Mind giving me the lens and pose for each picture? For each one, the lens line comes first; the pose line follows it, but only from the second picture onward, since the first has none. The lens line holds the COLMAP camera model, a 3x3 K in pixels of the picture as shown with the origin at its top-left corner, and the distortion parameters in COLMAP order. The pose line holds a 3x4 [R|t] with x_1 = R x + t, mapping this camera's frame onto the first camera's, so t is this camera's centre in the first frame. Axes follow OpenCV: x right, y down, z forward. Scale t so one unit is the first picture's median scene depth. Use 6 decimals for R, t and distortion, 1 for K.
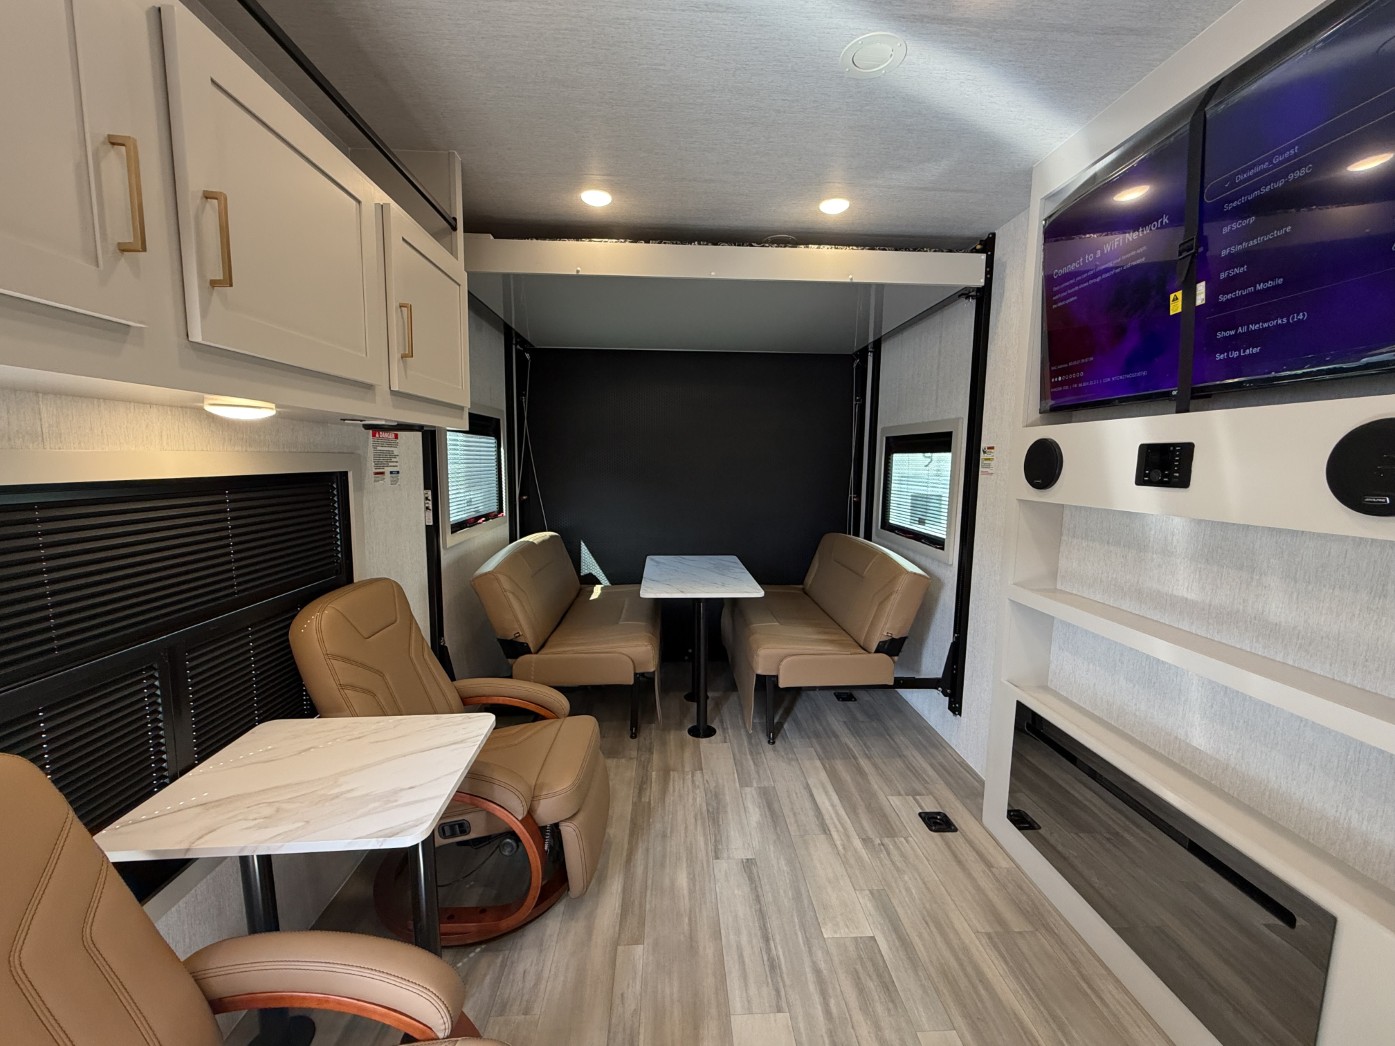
lens RADIAL K [[559.5, 0, 697.5], [0, 559.5, 523.0], [0, 0, 1]] dist [-0.000520, -0.000007]
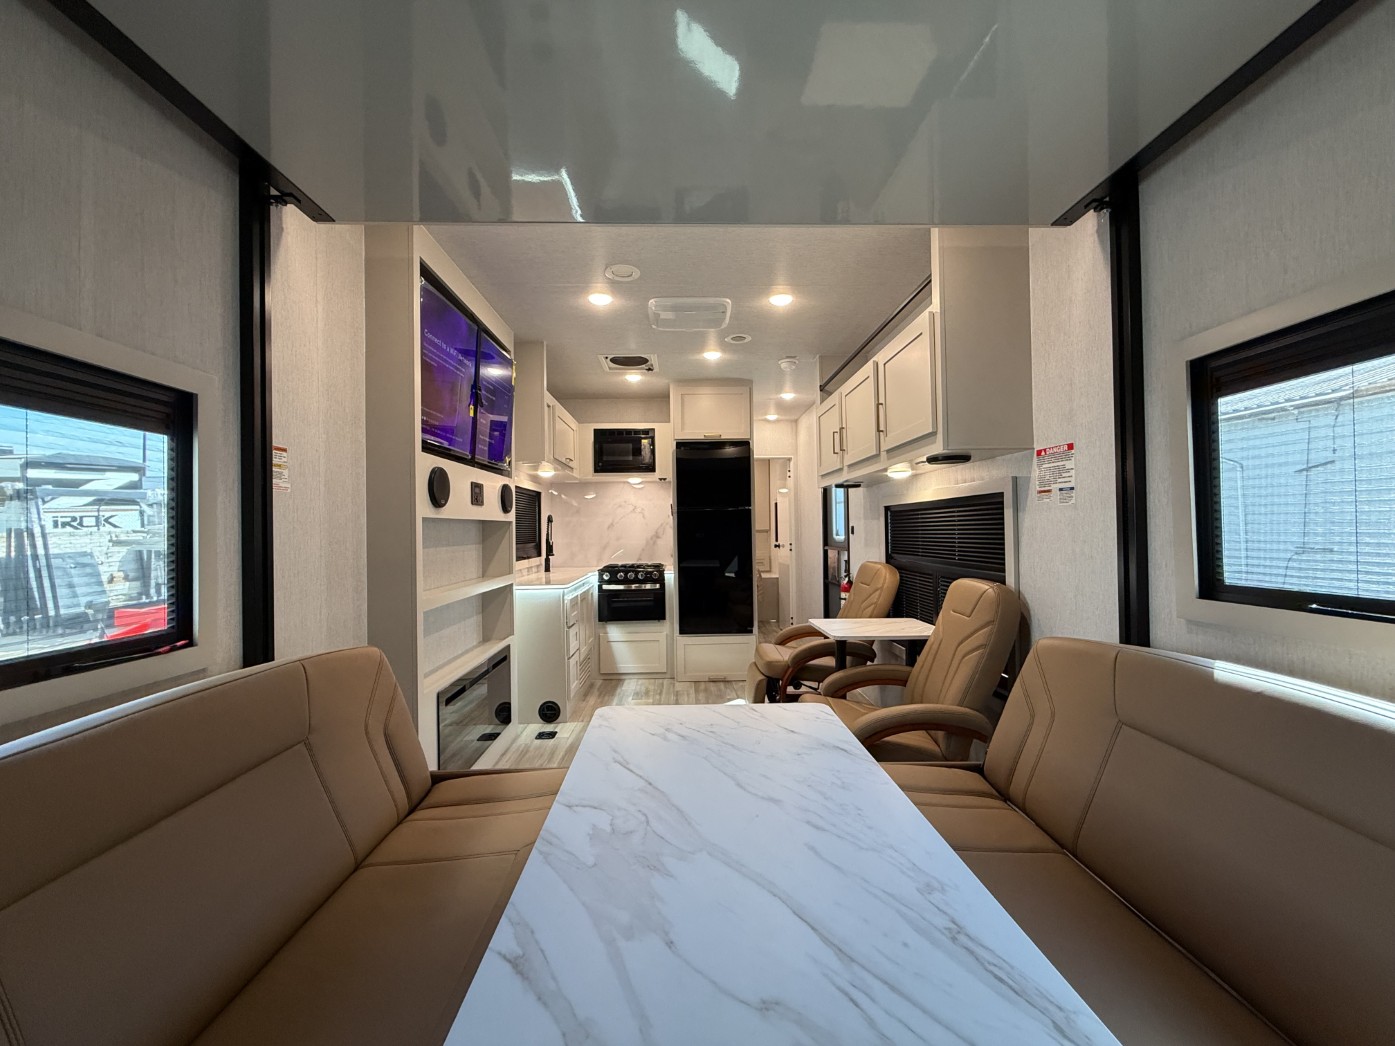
lens RADIAL K [[559.5, 0, 697.5], [0, 559.5, 523.0], [0, 0, 1]] dist [-0.000520, -0.000007]
pose [[-0.999856, -0.000190, 0.016977, 0.006522], [0.001556, 0.994704, 0.102773, -0.129318], [-0.016907, 0.102785, -0.994560, 1.890062]]
